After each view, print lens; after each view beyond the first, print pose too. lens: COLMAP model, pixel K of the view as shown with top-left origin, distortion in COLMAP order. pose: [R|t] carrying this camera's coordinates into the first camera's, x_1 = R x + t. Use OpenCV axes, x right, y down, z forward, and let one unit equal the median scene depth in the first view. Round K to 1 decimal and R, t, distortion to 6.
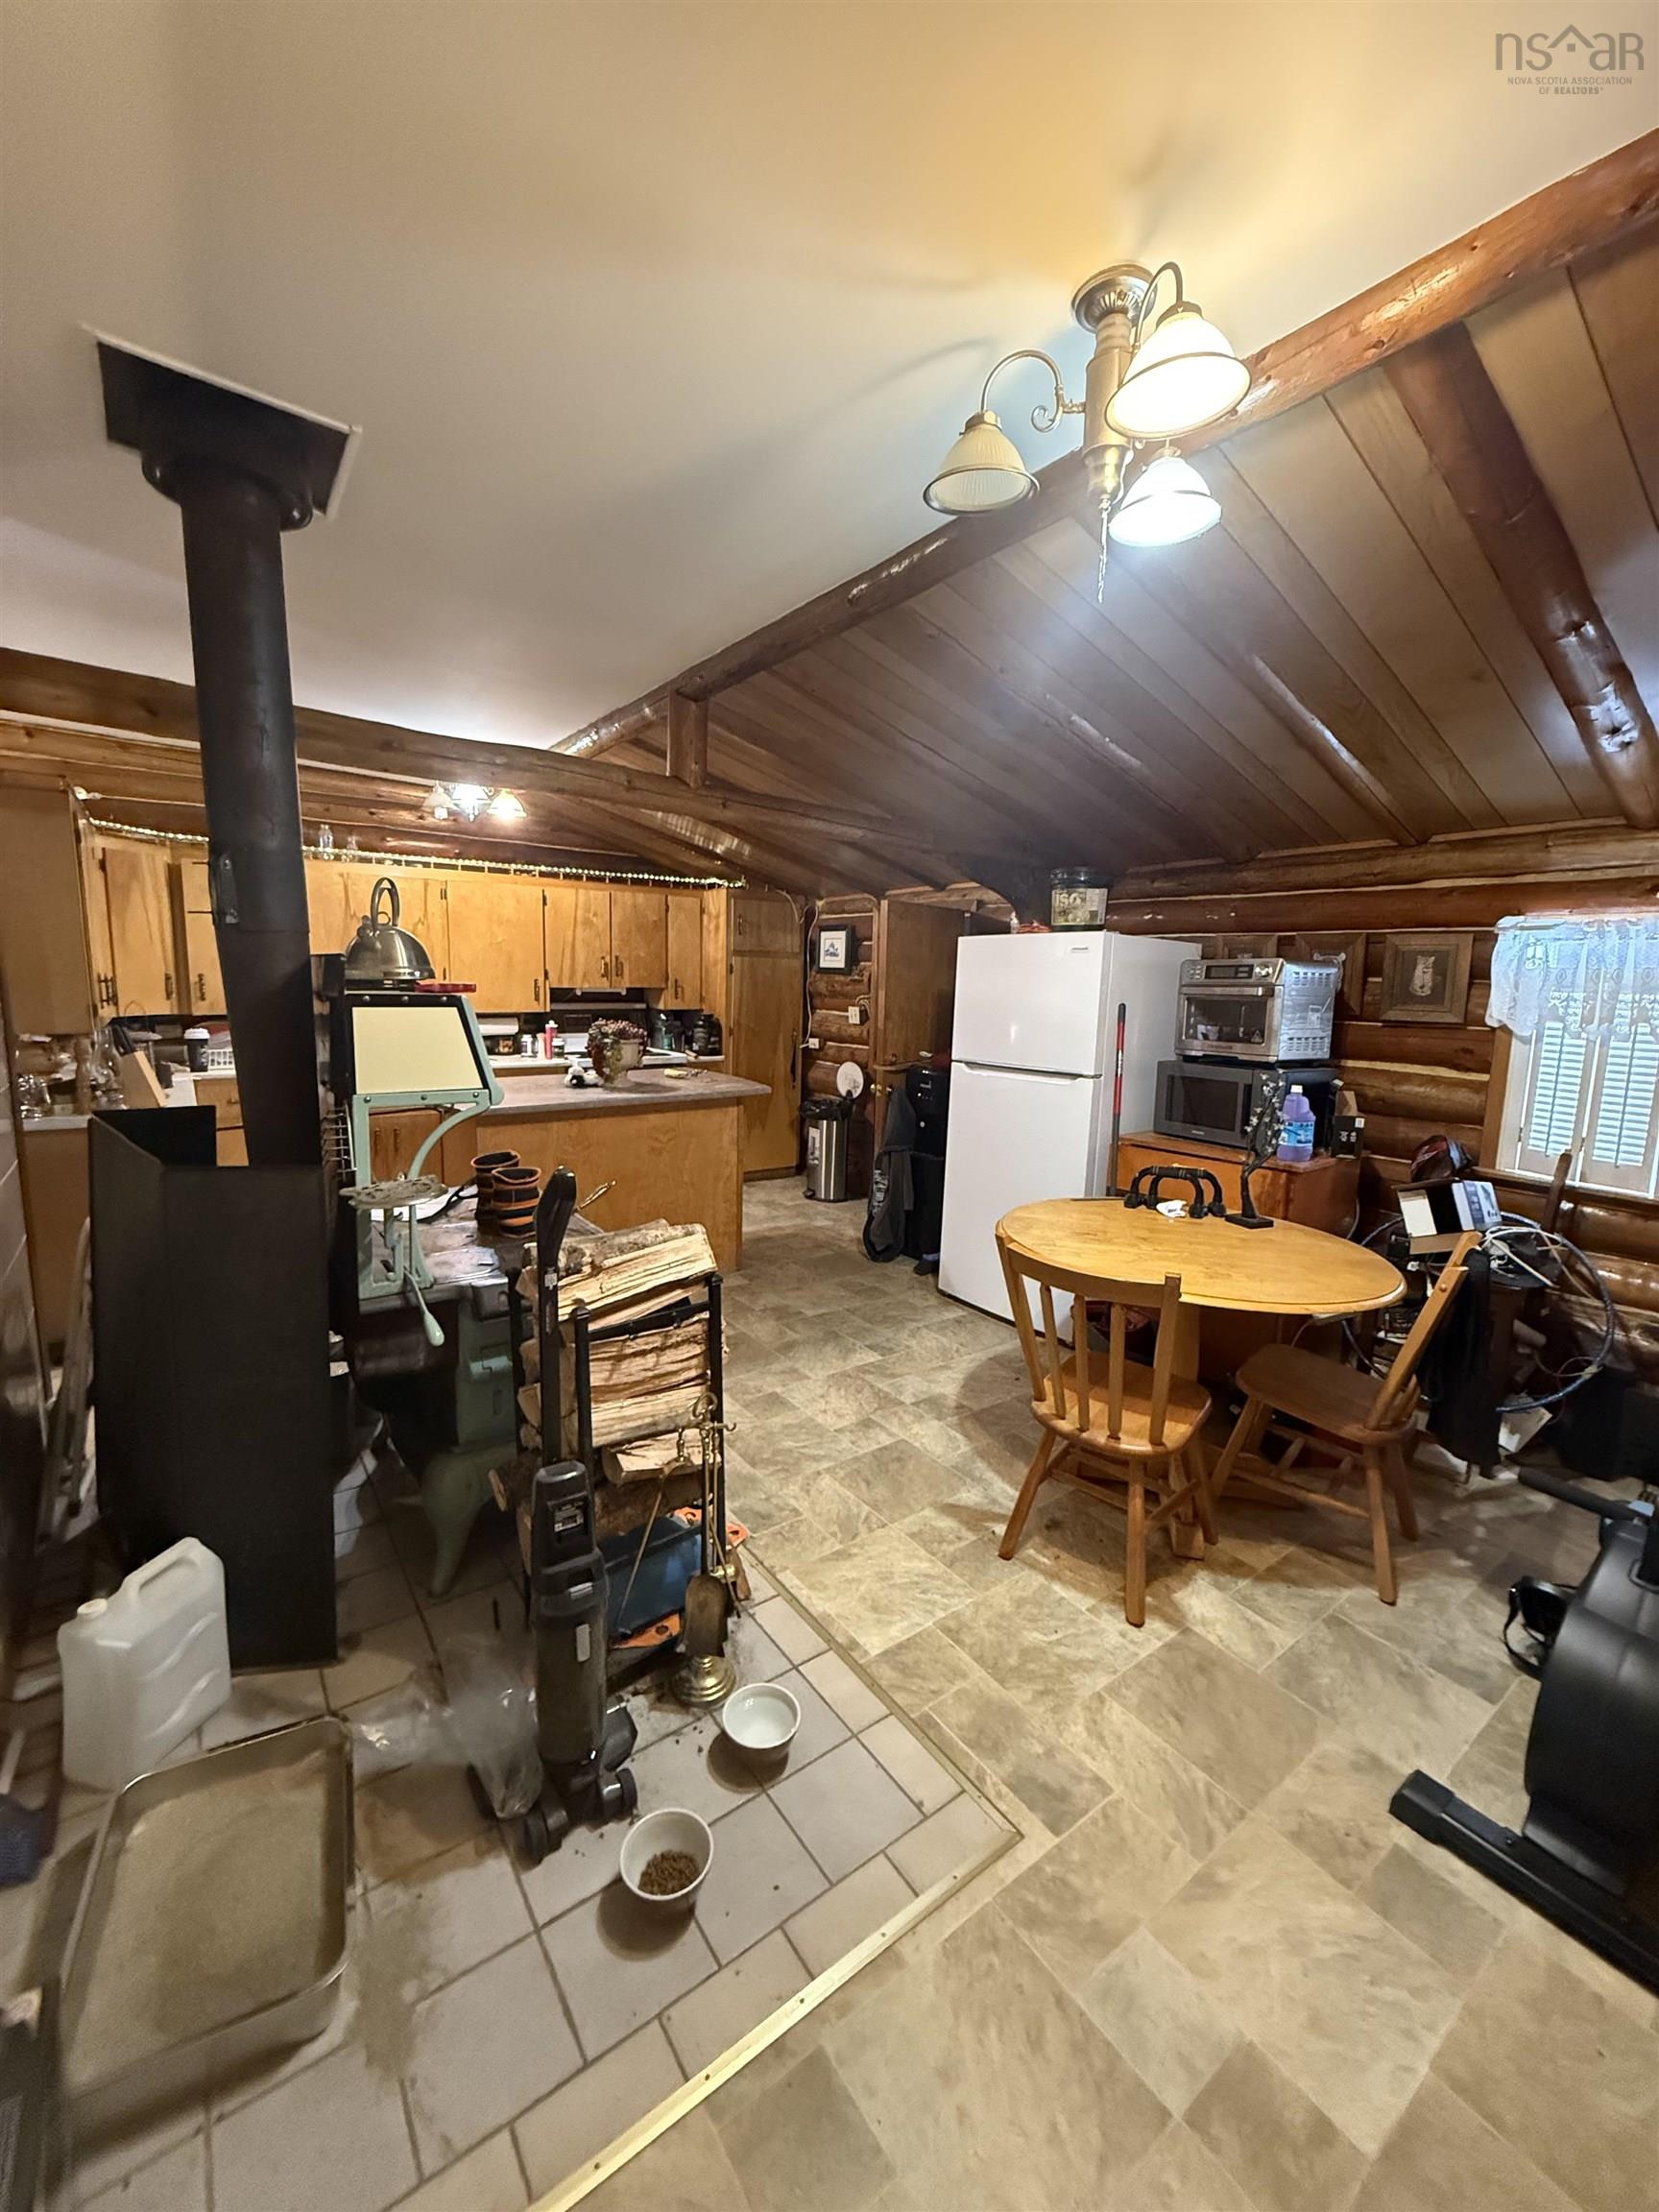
lens RADIAL K [[880.4, 0, 824.9], [0, 880.4, 1107.1], [0, 0, 1]] dist [0.001441, 0.000191]
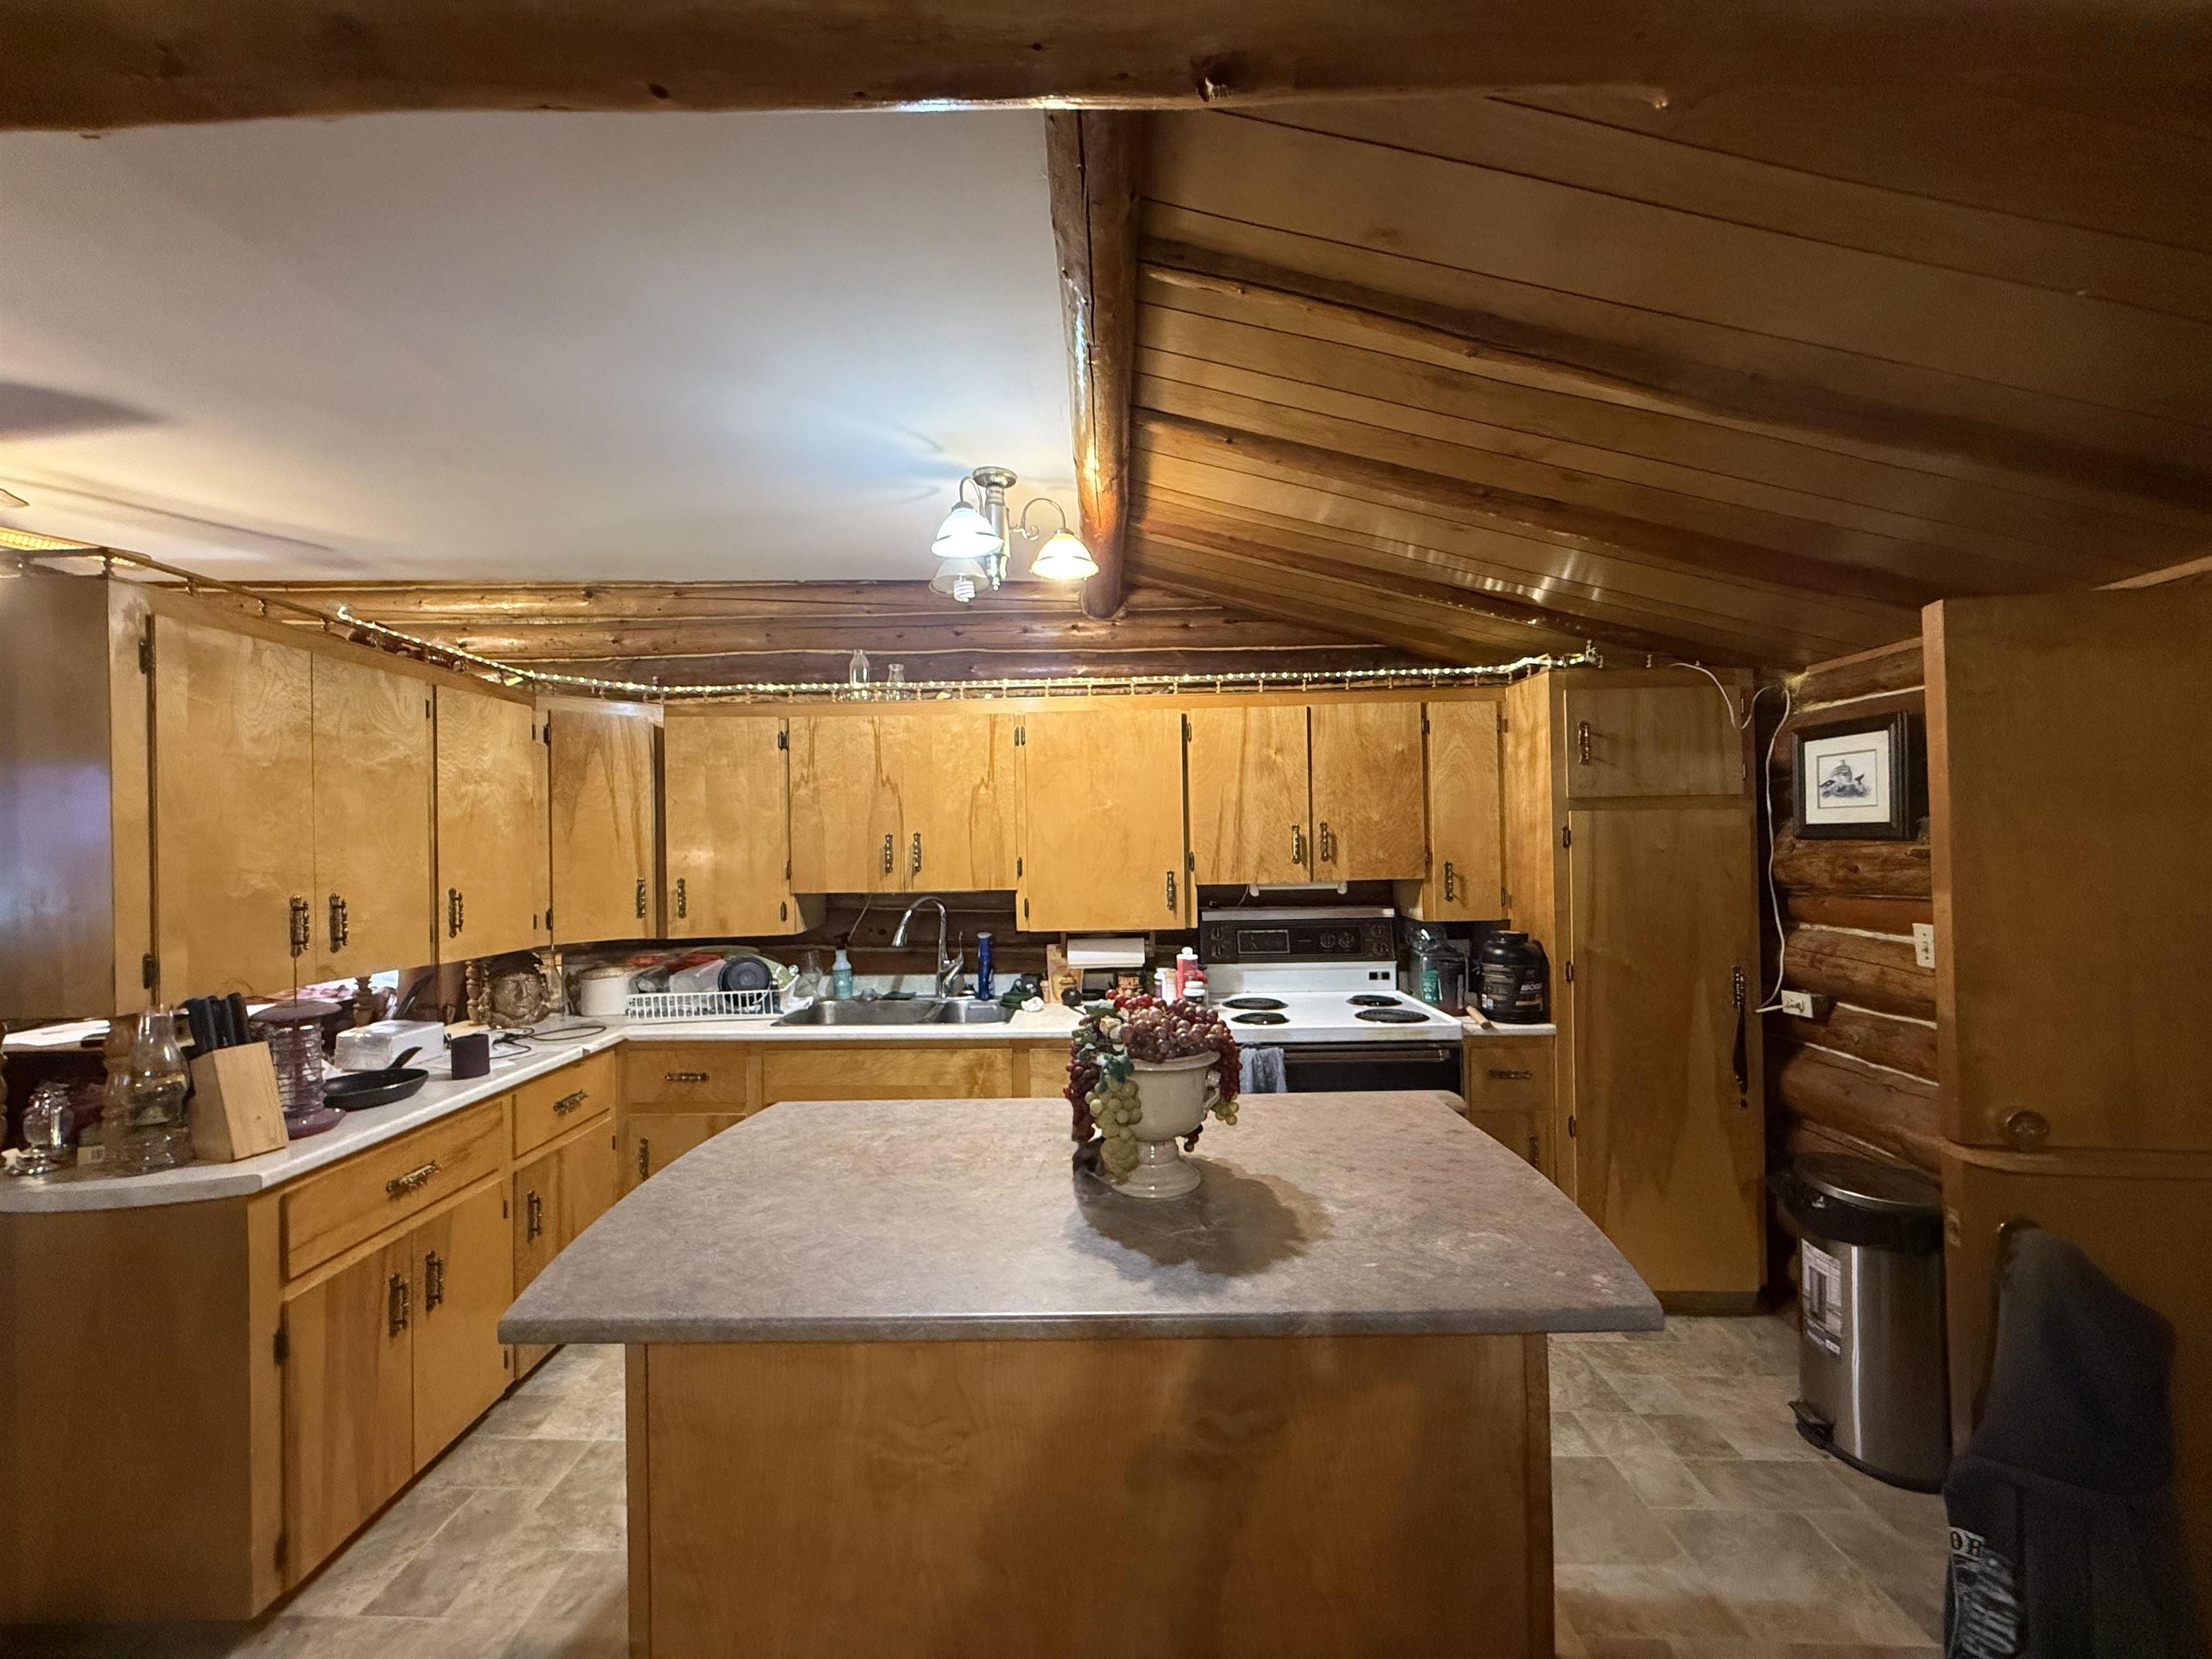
lens RADIAL K [[880.4, 0, 1111.6], [0, 880.4, 829.5], [0, 0, 1]] dist [0.001441, 0.000191]
pose [[0.800478, -0.045541, -0.597630, -0.020723], [-0.053802, 0.987624, -0.147323, -0.080187], [0.596943, 0.150083, 0.788121, 0.491988]]
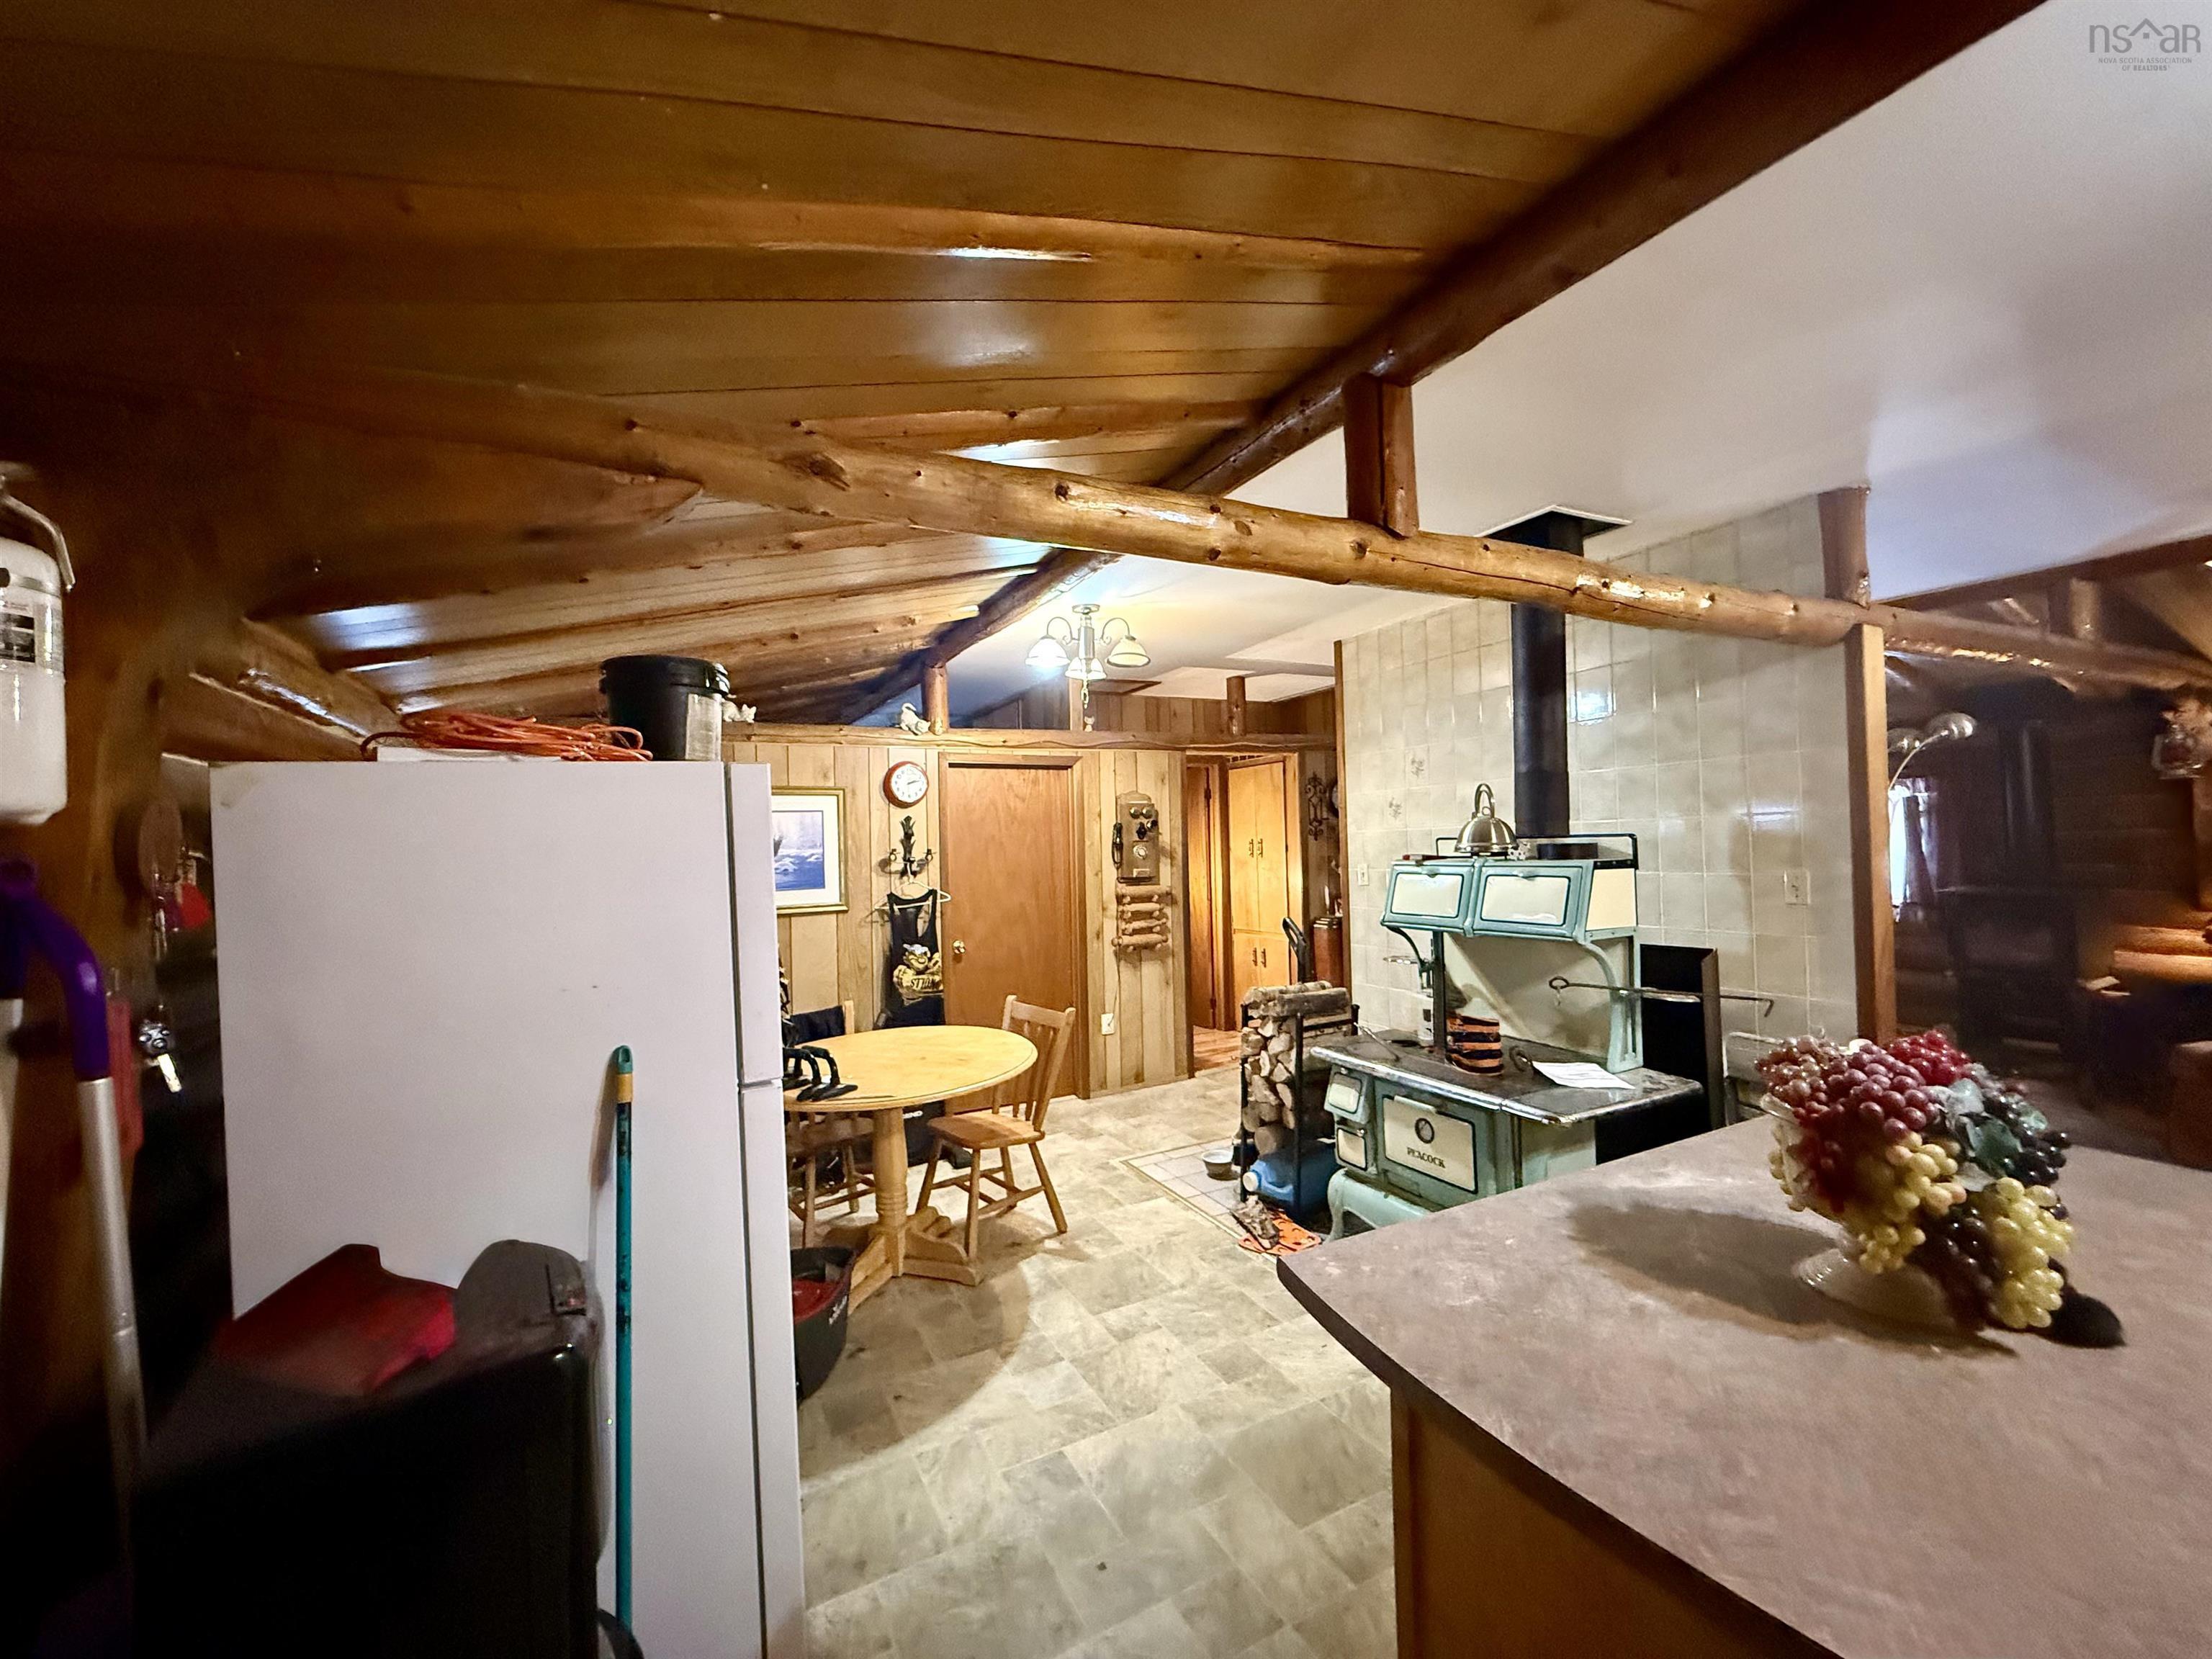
lens RADIAL K [[880.4, 0, 1093.6], [0, 880.4, 834.3], [0, 0, 1]] dist [0.001441, 0.000191]
pose [[-0.986607, -0.001101, 0.163114, -0.028010], [0.022674, 0.989344, 0.143821, -0.115854], [-0.161534, 0.145593, -0.976068, 0.724509]]
